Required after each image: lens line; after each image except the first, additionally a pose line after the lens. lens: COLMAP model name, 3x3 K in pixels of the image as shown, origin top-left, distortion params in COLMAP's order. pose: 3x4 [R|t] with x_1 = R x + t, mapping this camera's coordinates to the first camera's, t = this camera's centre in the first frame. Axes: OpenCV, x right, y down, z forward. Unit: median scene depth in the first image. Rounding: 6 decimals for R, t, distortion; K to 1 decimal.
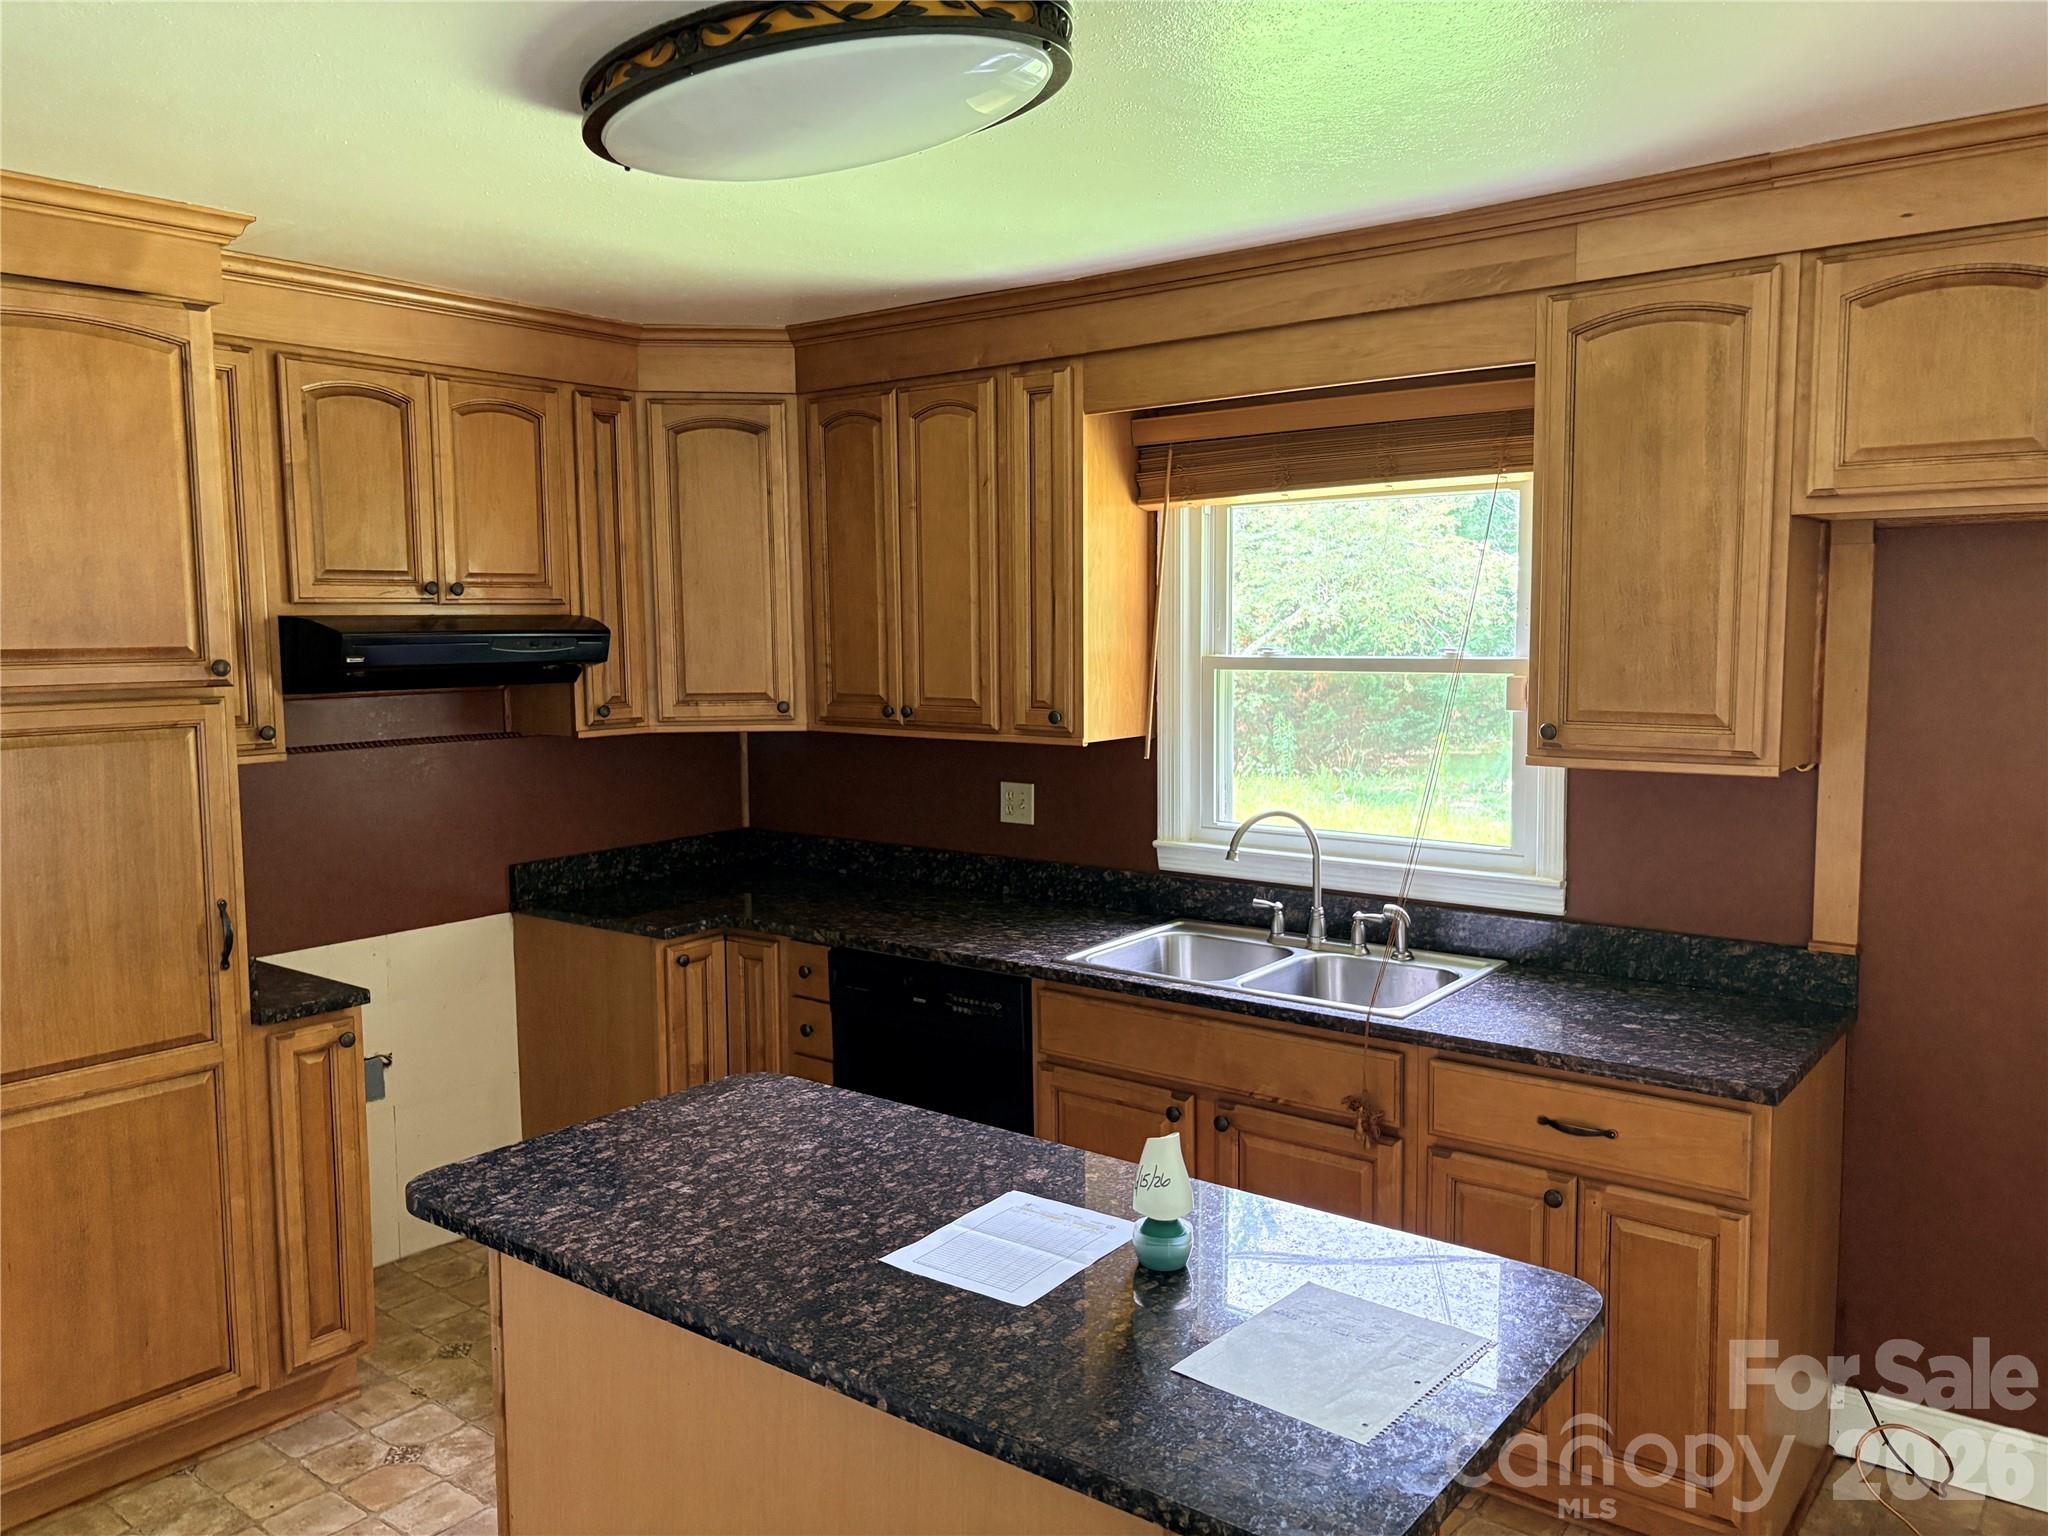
lens RADIAL K [[1531.5, 0, 1026.7], [0, 1531.5, 759.6], [0, 0, 1]] dist [0.032956, -0.044389]
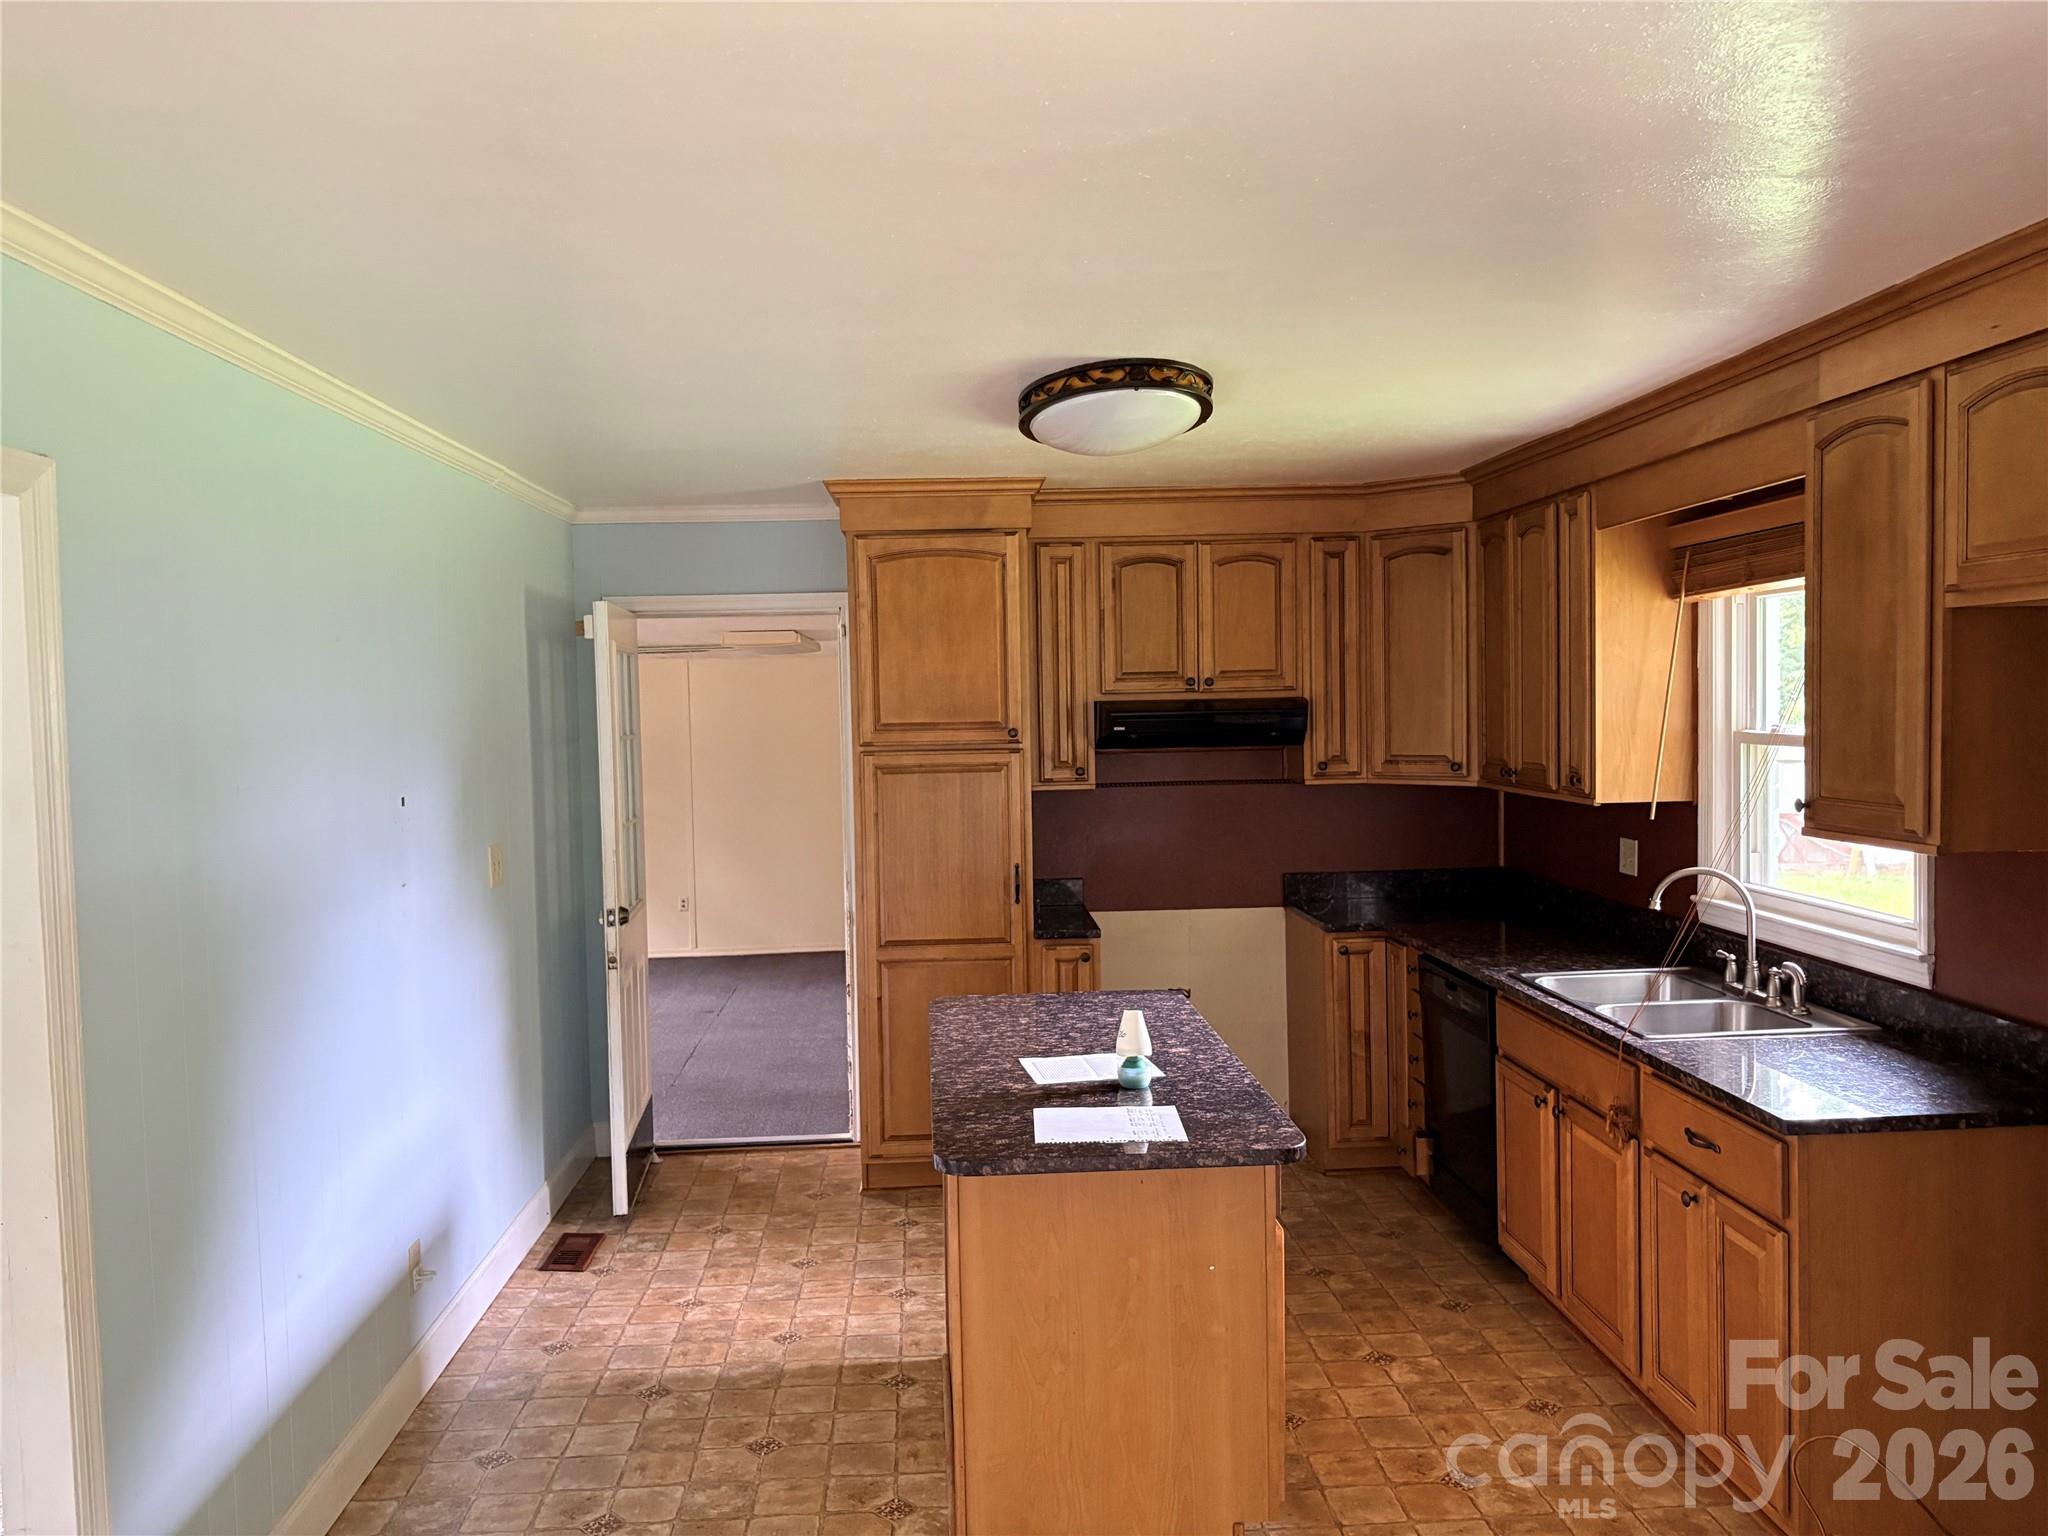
lens RADIAL K [[1531.5, 0, 1002.5], [0, 1531.5, 774.2], [0, 0, 1]] dist [0.032956, -0.044389]
pose [[0.649680, 0.033187, -0.759483, 0.672279], [-0.055016, 0.998480, -0.003431, -0.004059], [0.758215, 0.044013, 0.650518, -0.134266]]
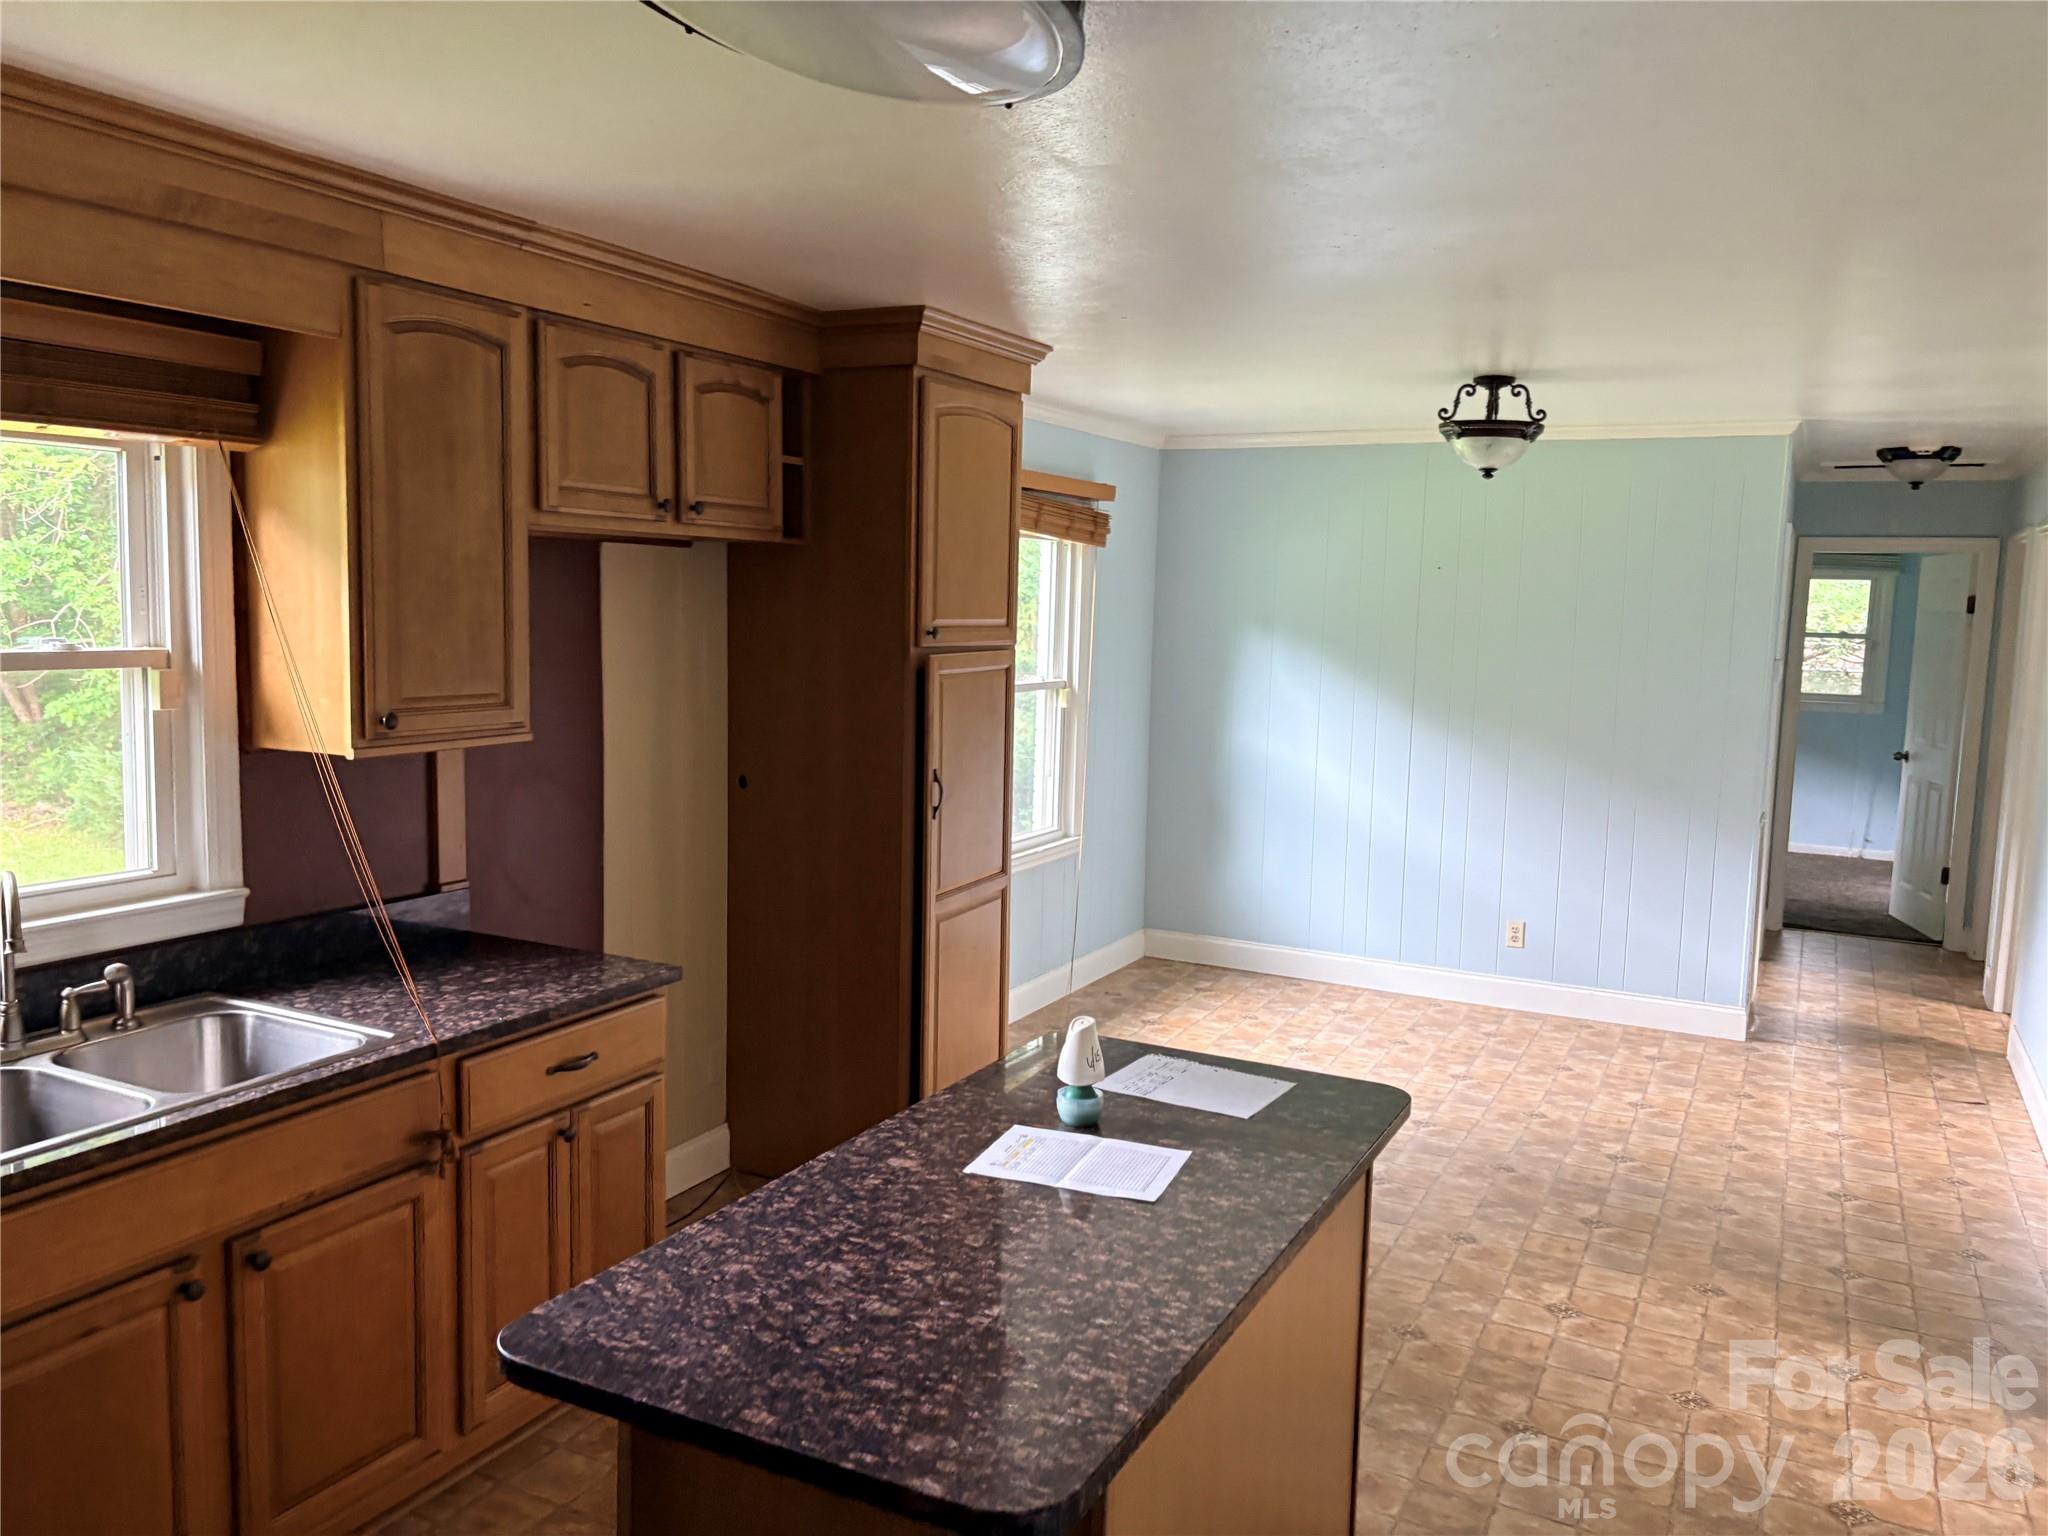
lens RADIAL K [[1531.5, 0, 1007.3], [0, 1531.5, 761.6], [0, 0, 1]] dist [0.032956, -0.044389]
pose [[-0.166042, -0.097460, 0.981291, -0.543351], [0.070621, 0.991374, 0.110411, -0.057034], [-0.983587, 0.087632, -0.157727, 0.591135]]
